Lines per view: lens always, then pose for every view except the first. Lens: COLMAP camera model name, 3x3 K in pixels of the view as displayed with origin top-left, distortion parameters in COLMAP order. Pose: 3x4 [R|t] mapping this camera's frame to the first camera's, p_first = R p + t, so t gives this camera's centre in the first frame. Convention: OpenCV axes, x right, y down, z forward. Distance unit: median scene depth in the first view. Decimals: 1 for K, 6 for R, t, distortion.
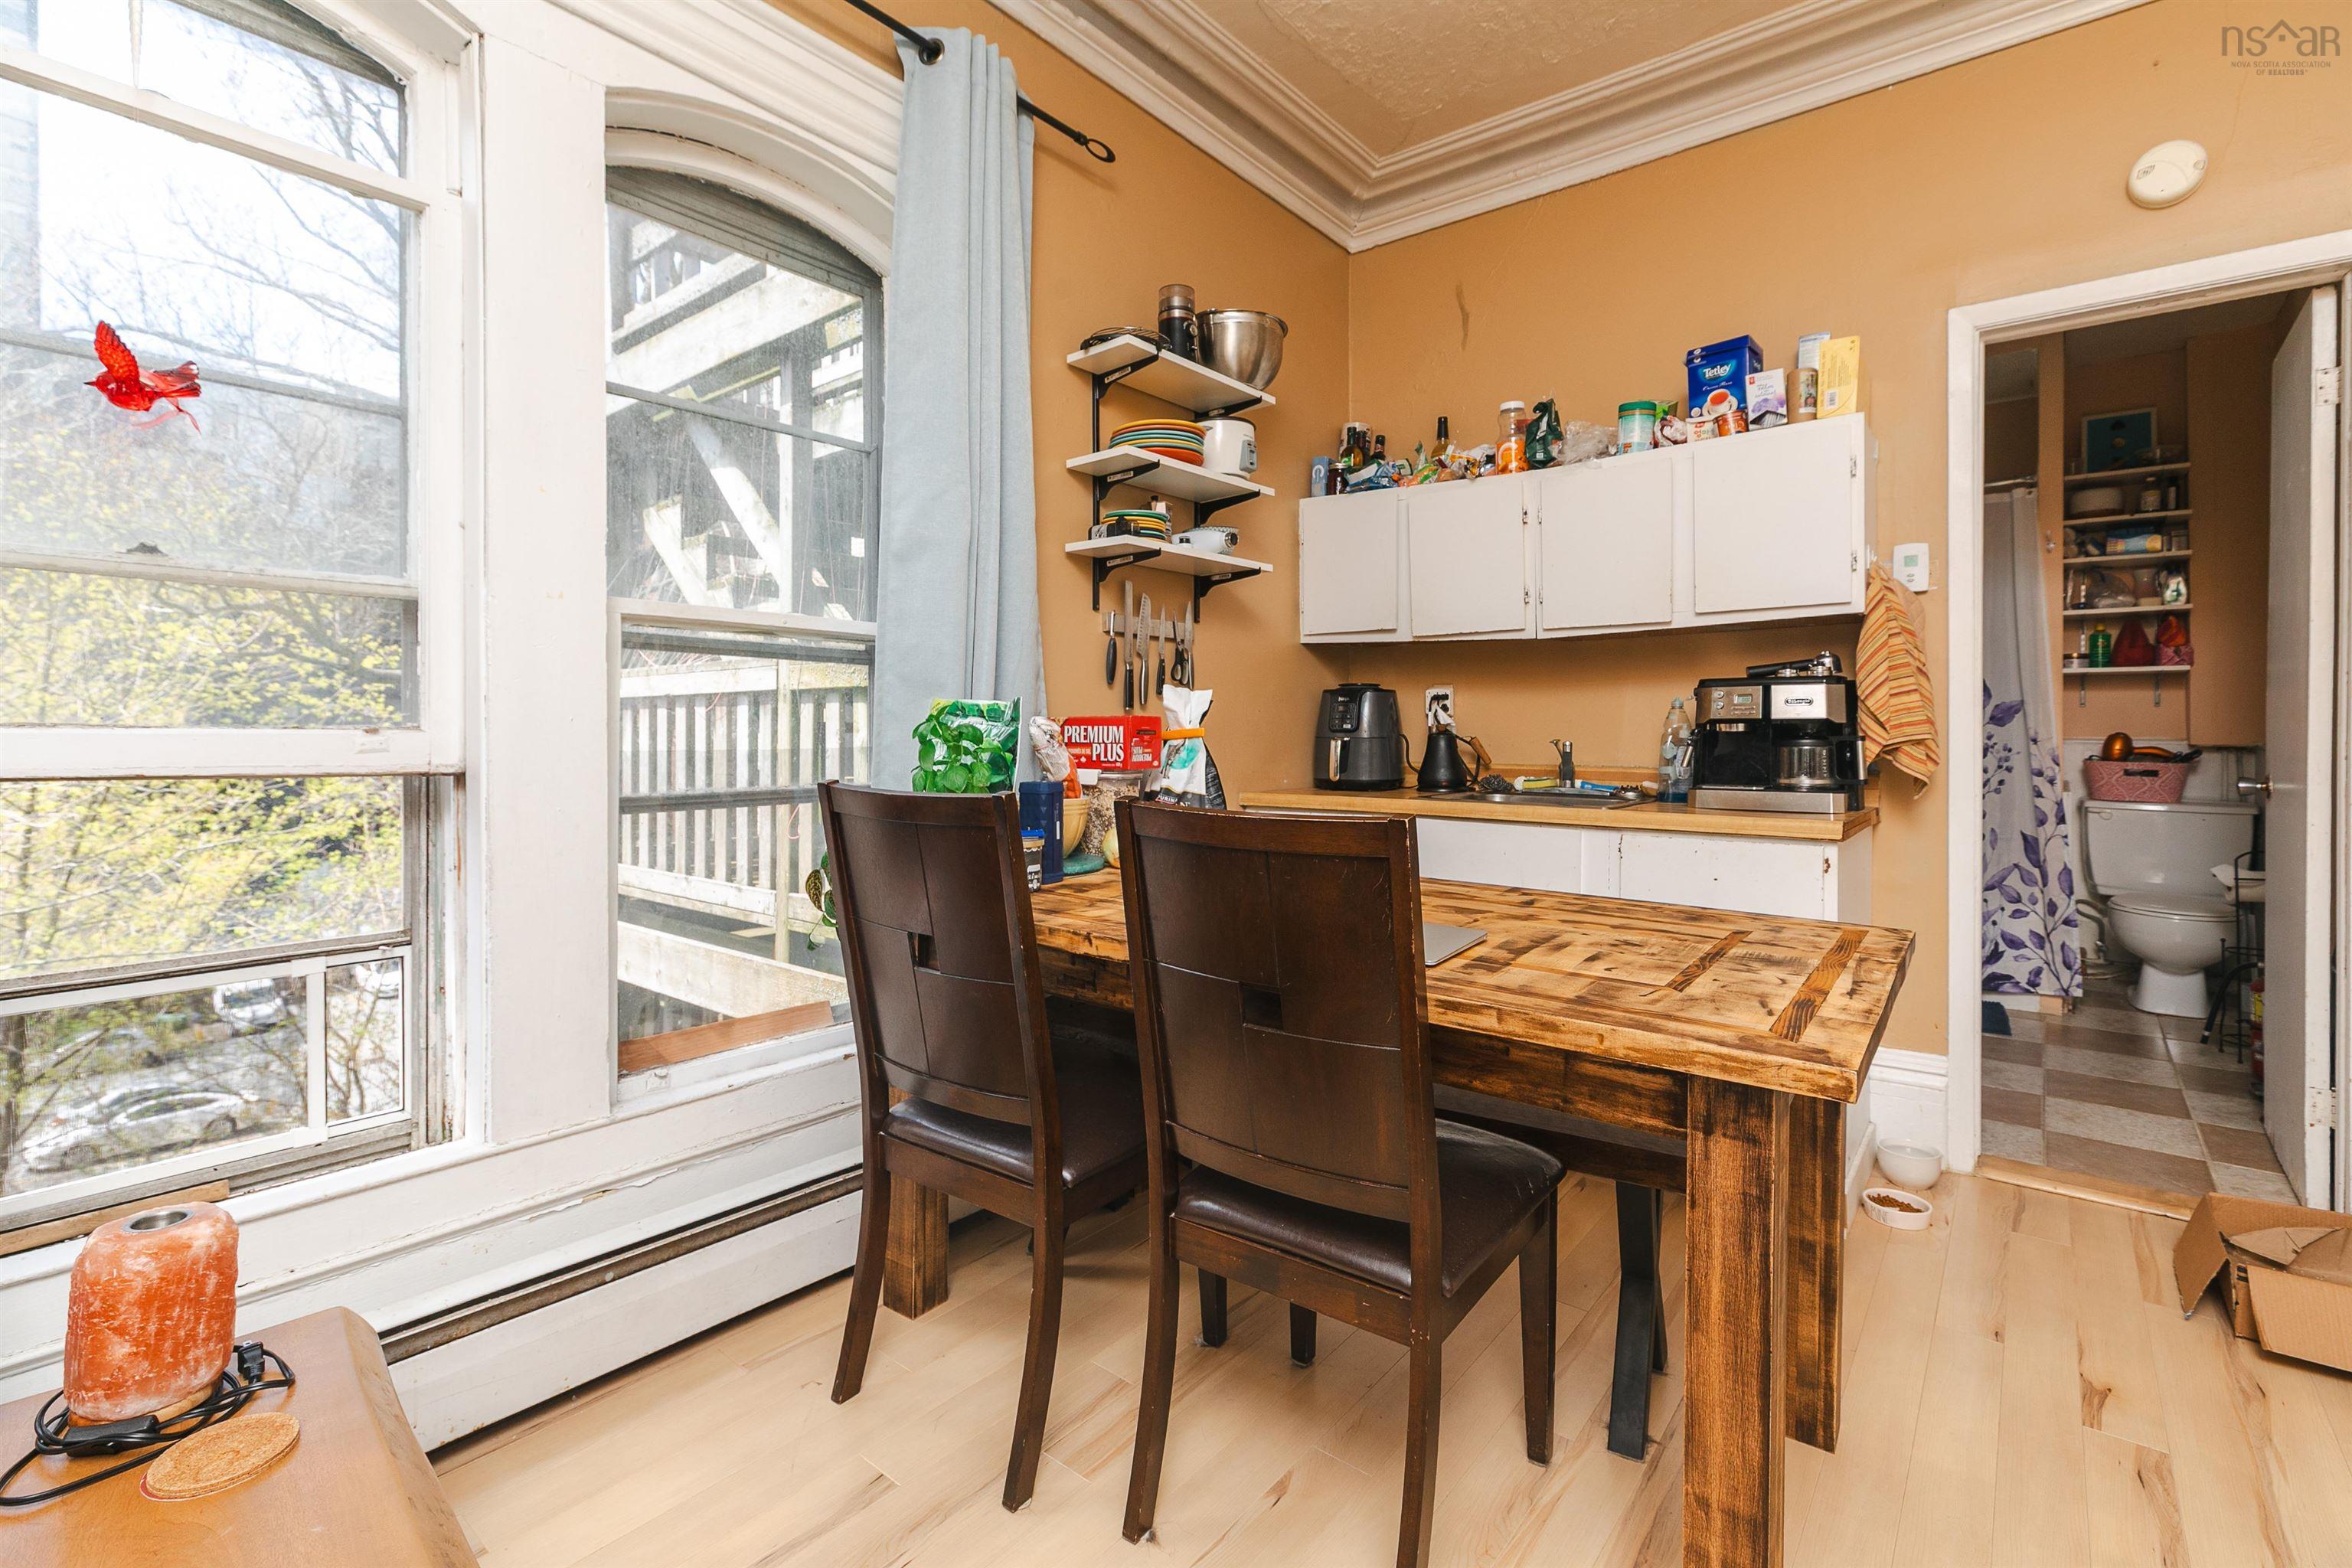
lens RADIAL K [[1056.9, 0, 1185.7], [0, 1056.9, 736.8], [0, 0, 1]] dist [-0.004287, -0.000357]
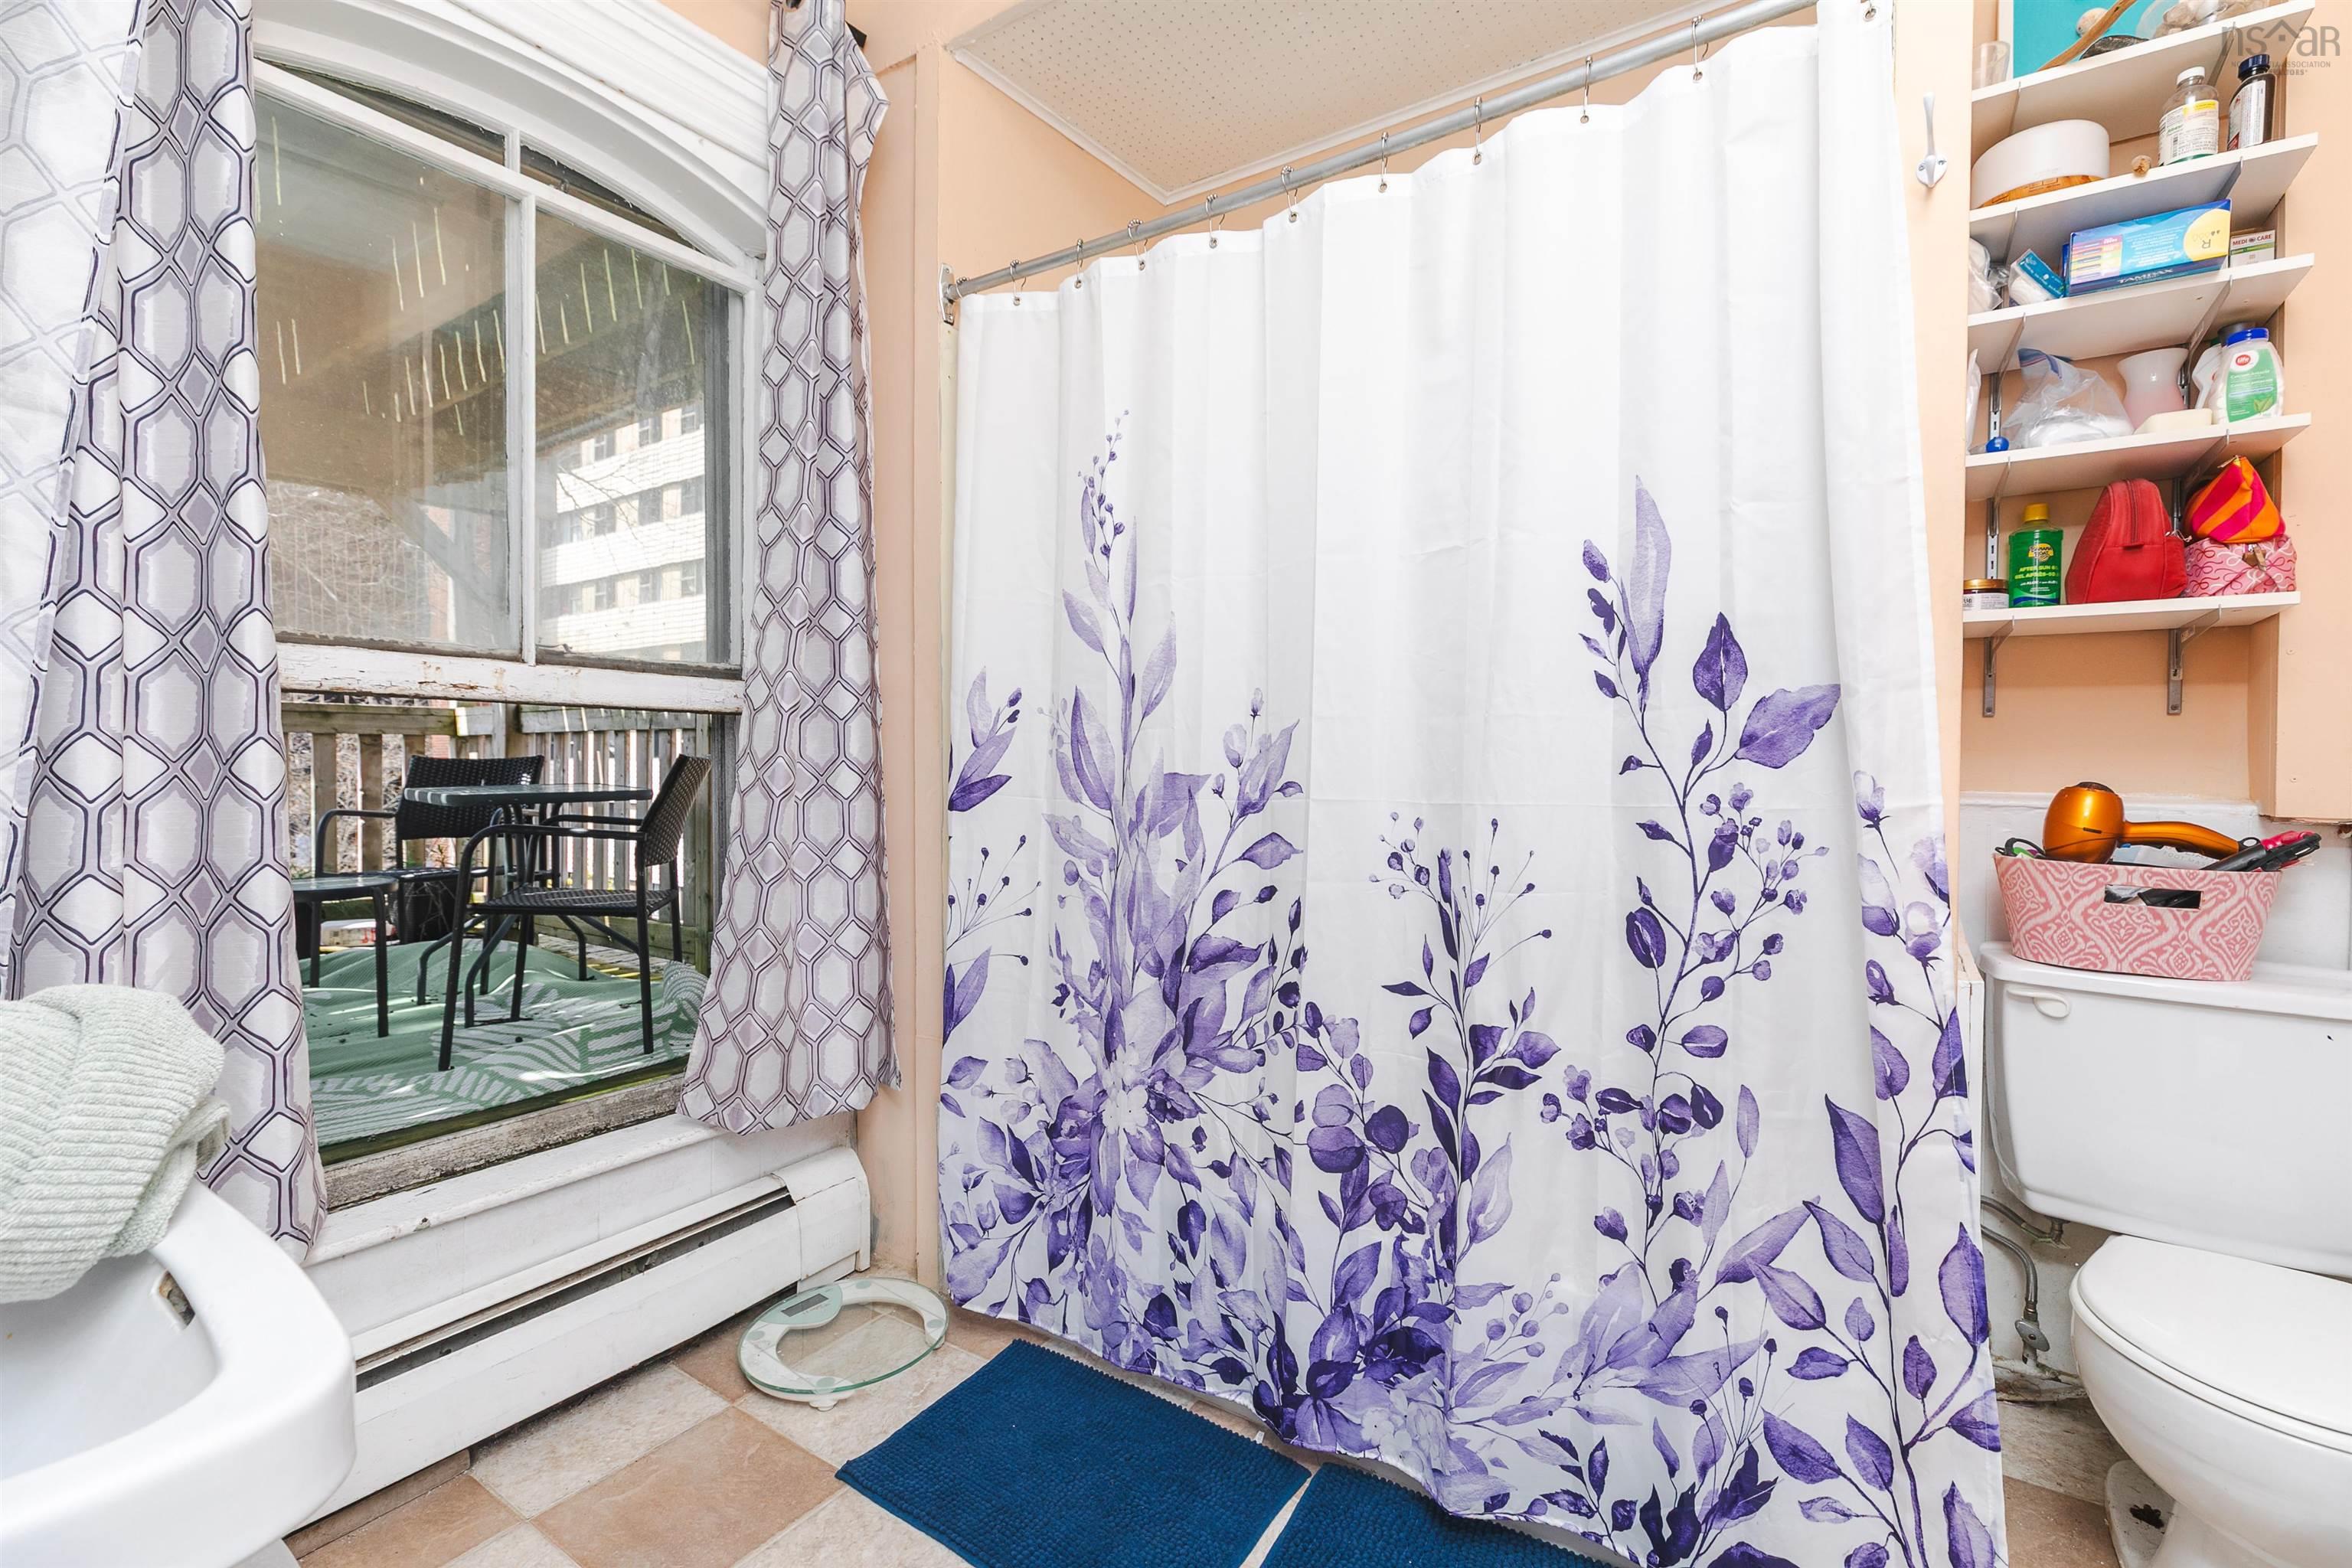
lens RADIAL K [[1056.9, 0, 1175.4], [0, 1056.9, 776.5], [0, 0, 1]] dist [-0.004287, -0.000357]
pose [[0.996221, 0.003443, 0.086785, 0.550650], [-0.004613, 0.999901, 0.013285, -0.009846], [-0.086730, -0.013635, 0.996139, 0.679718]]
